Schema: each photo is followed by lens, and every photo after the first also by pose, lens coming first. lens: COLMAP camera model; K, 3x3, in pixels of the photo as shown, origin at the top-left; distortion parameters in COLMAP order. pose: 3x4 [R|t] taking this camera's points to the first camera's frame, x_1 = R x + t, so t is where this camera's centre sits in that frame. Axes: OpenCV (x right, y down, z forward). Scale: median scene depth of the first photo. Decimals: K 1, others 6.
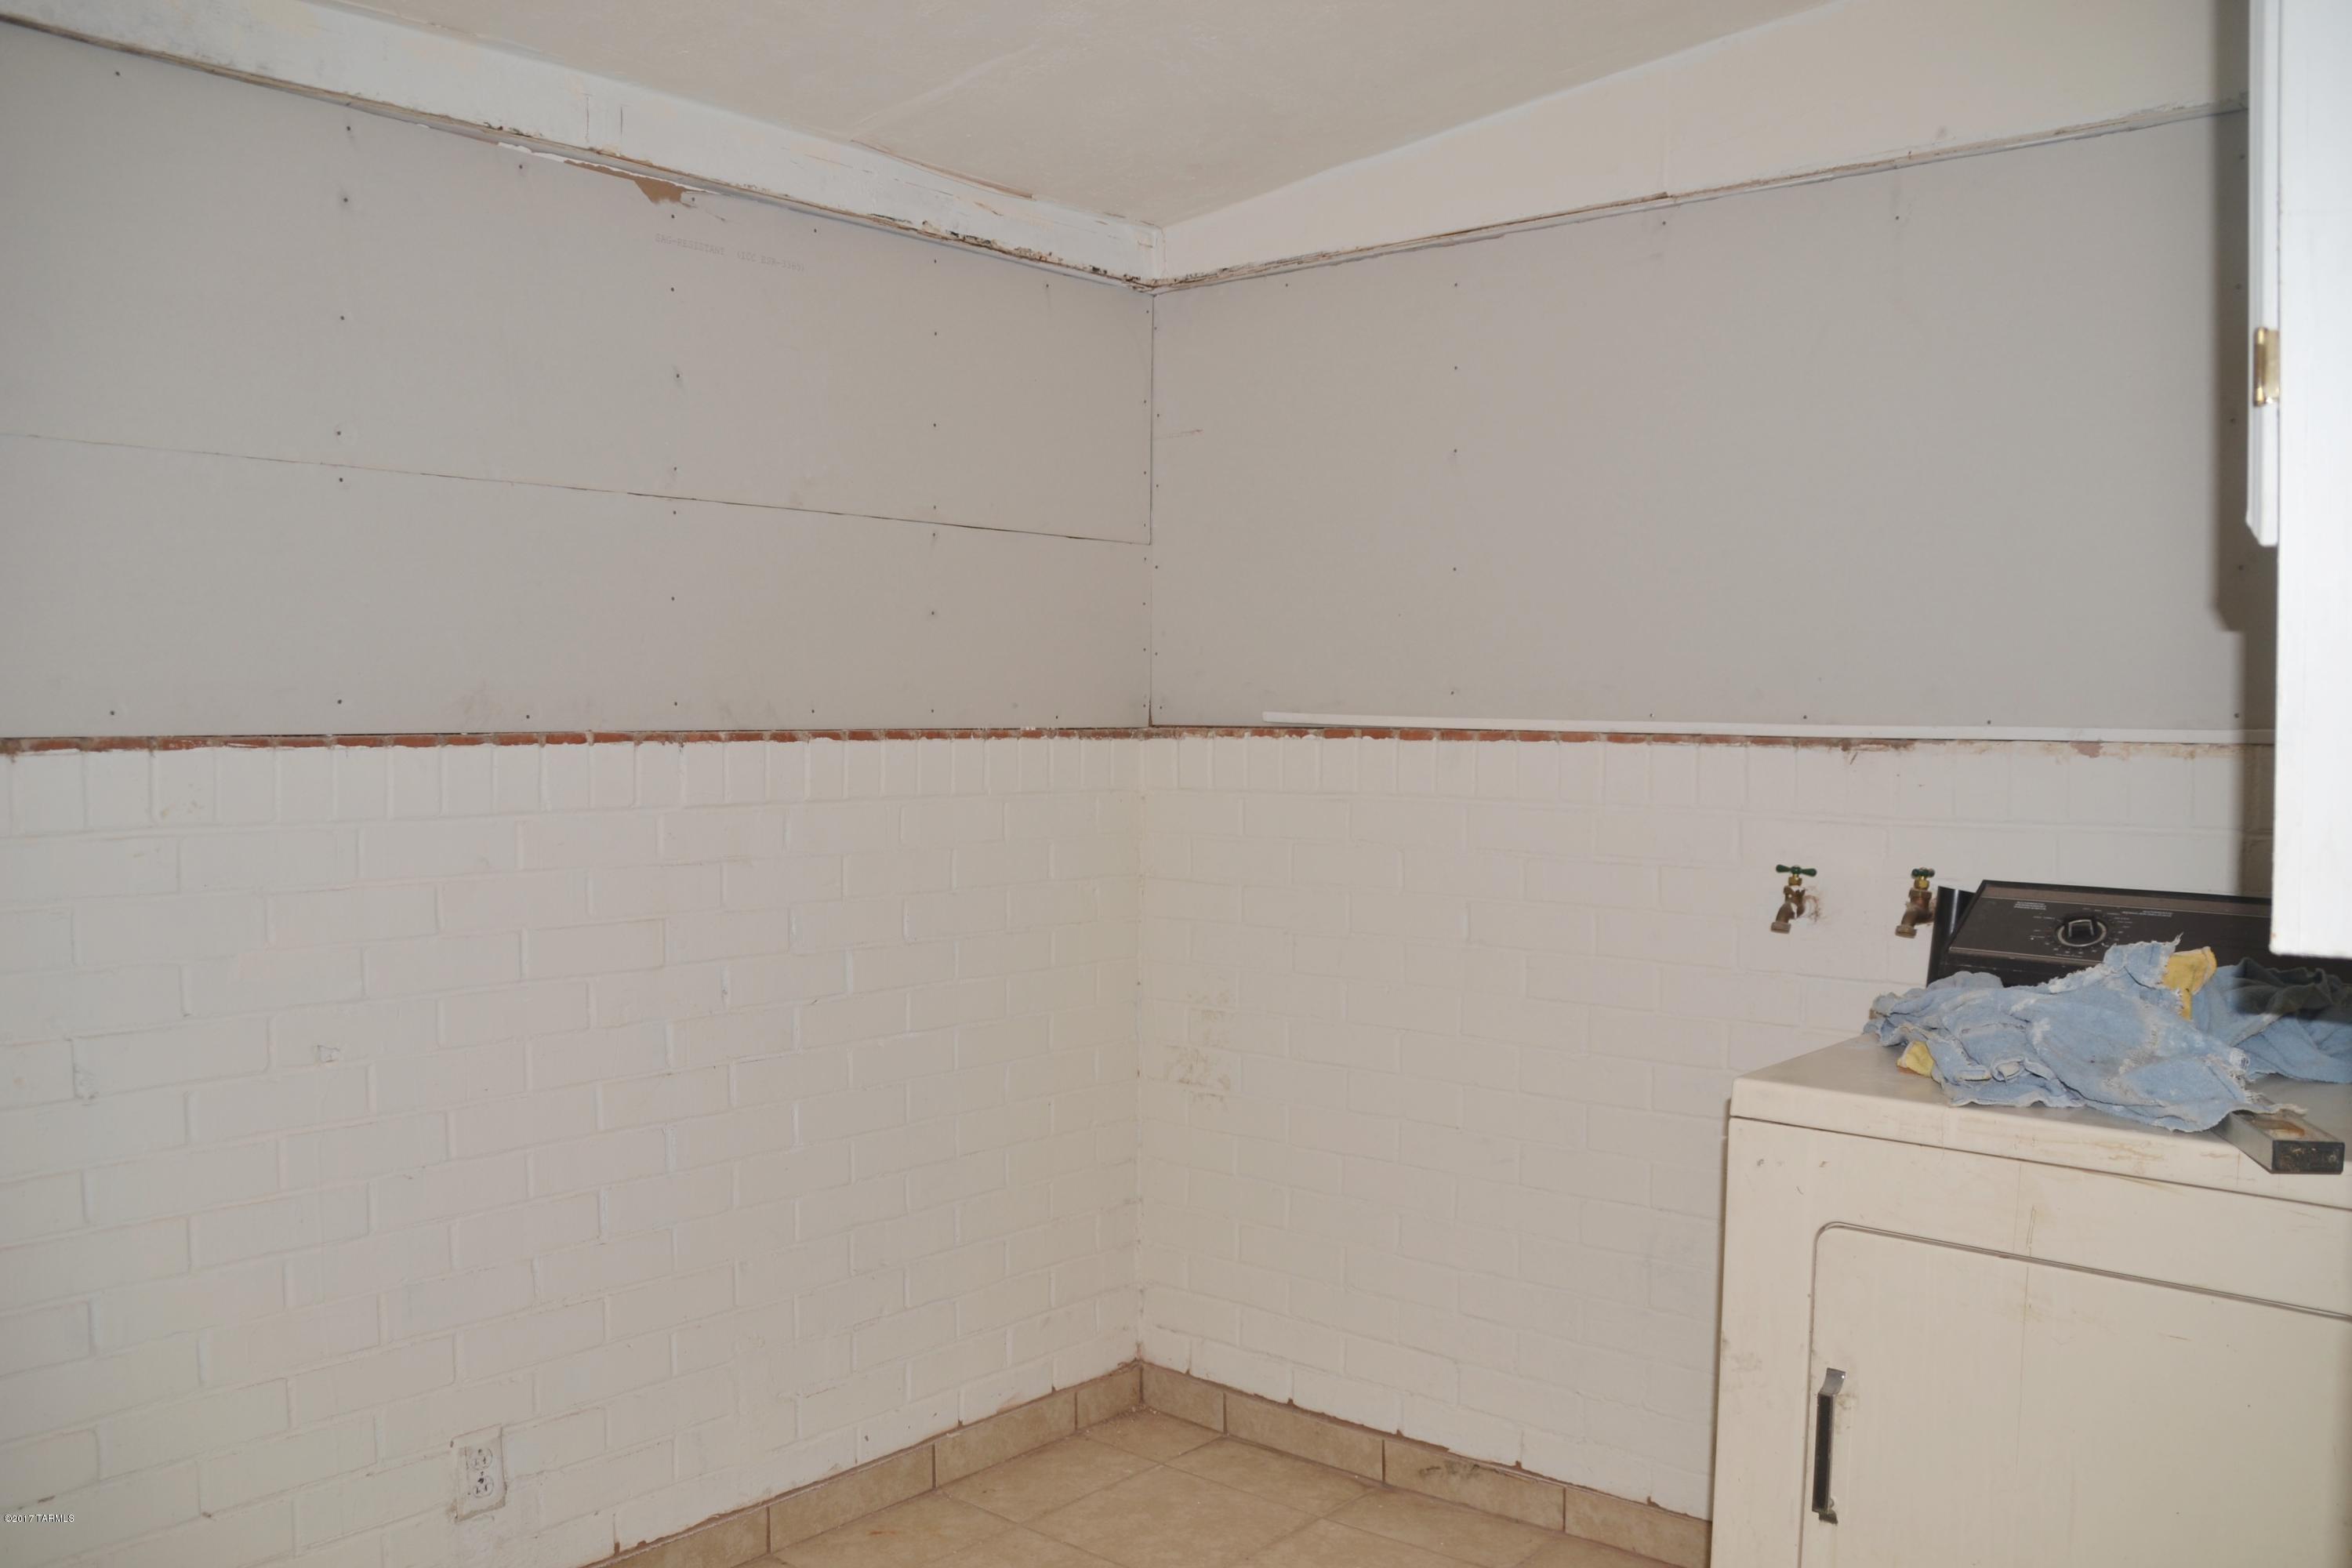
lens RADIAL K [[1931.0, 0, 1176.0], [0, 1931.0, 784.0], [0, 0, 1]] dist [-0.148575, 0.114716]
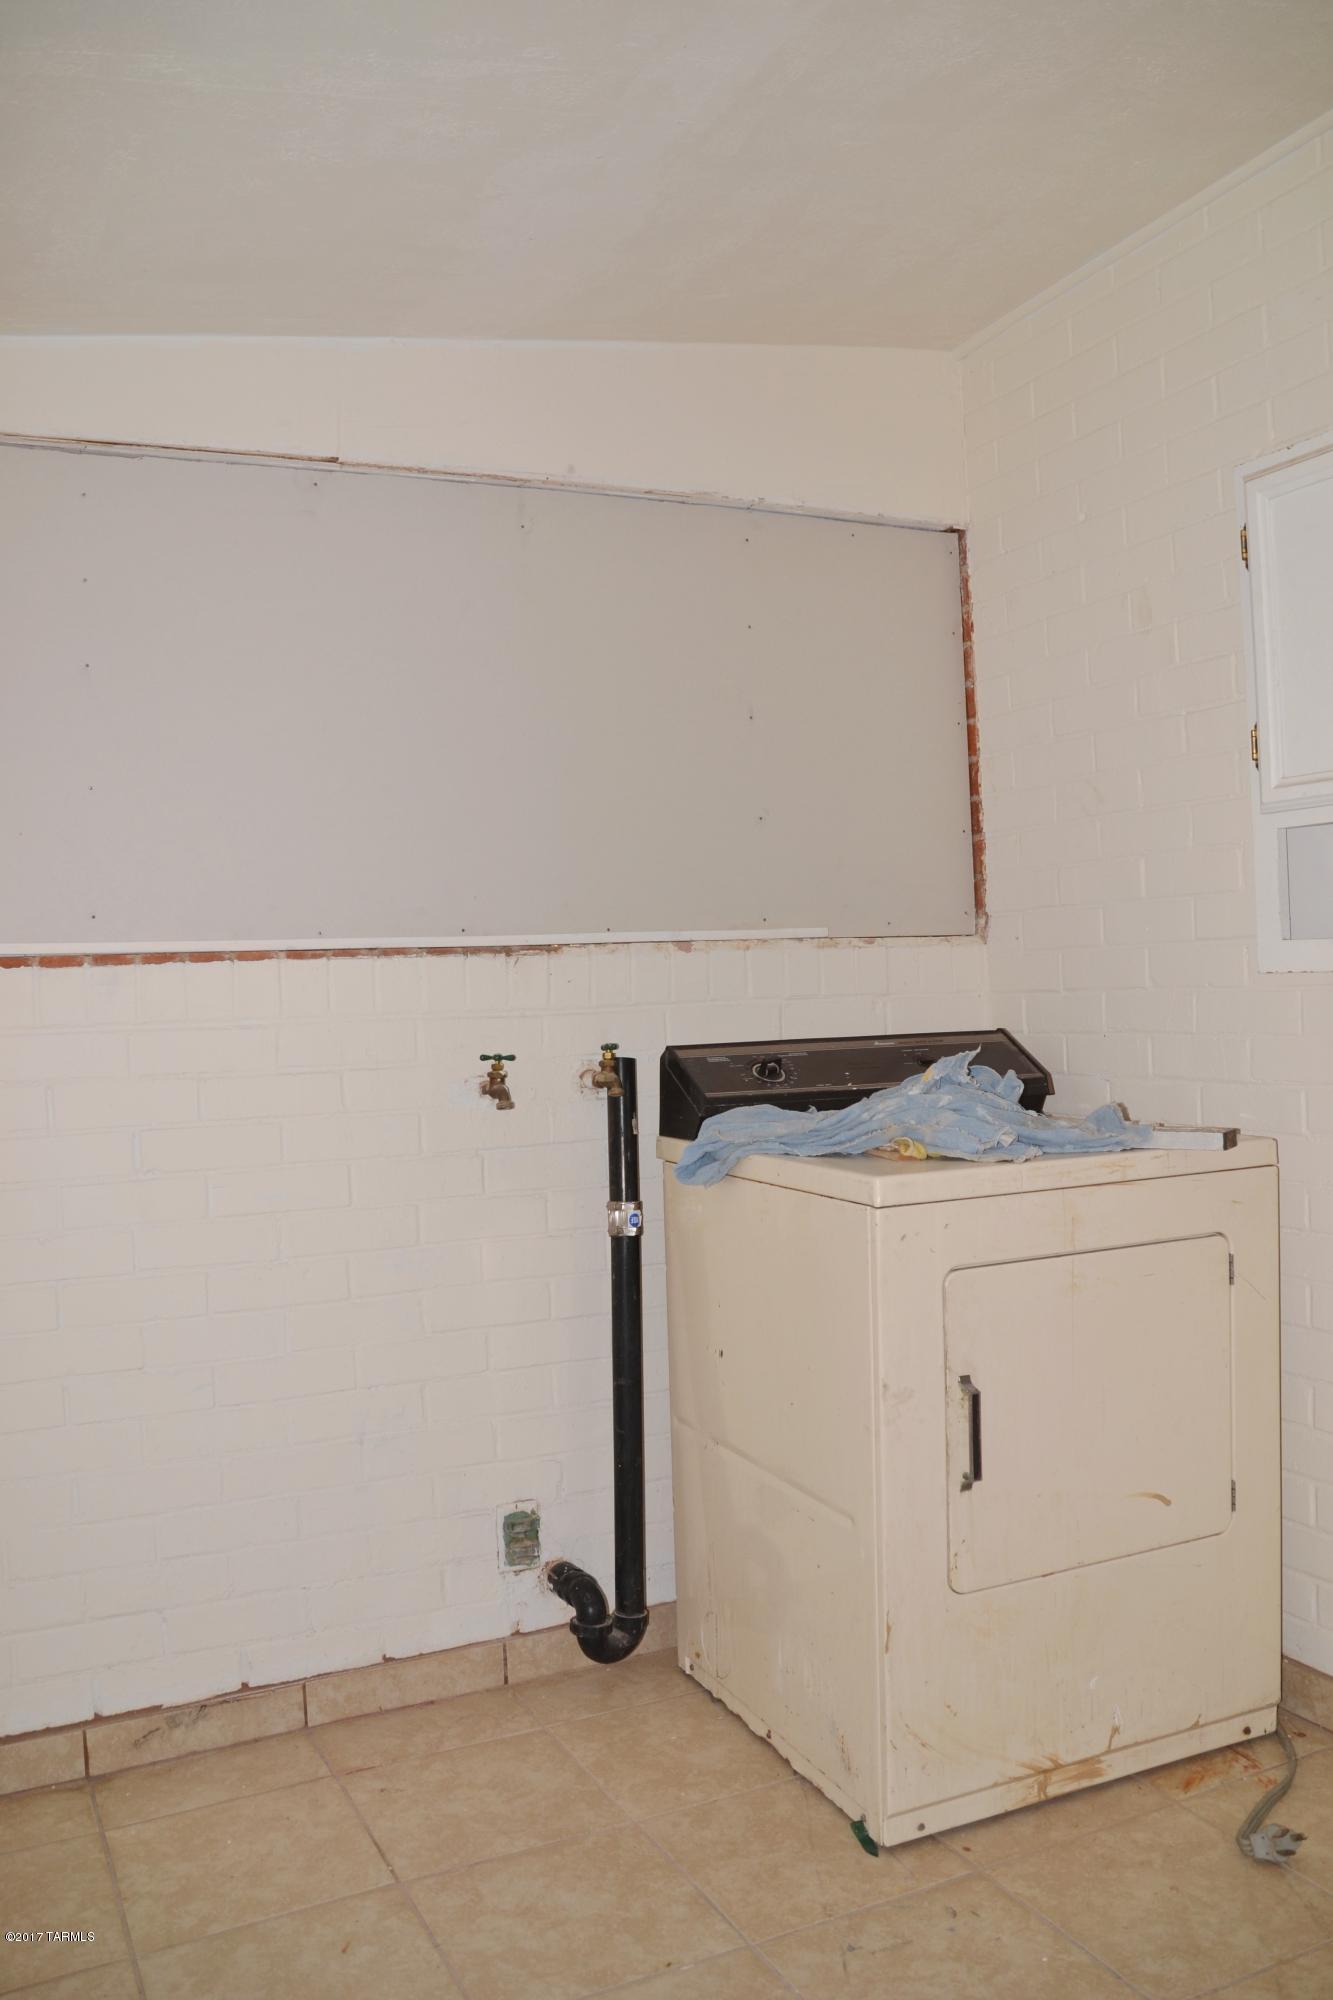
lens RADIAL K [[1642.0, 0, 666.5], [0, 1642.0, 1000.0], [0, 0, 1]] dist [-0.148575, 0.114716]
pose [[0.408505, -0.027815, 0.912332, -0.541931], [0.075861, 0.997112, -0.003568, 0.020897], [-0.909598, 0.070668, 0.409435, 0.476819]]
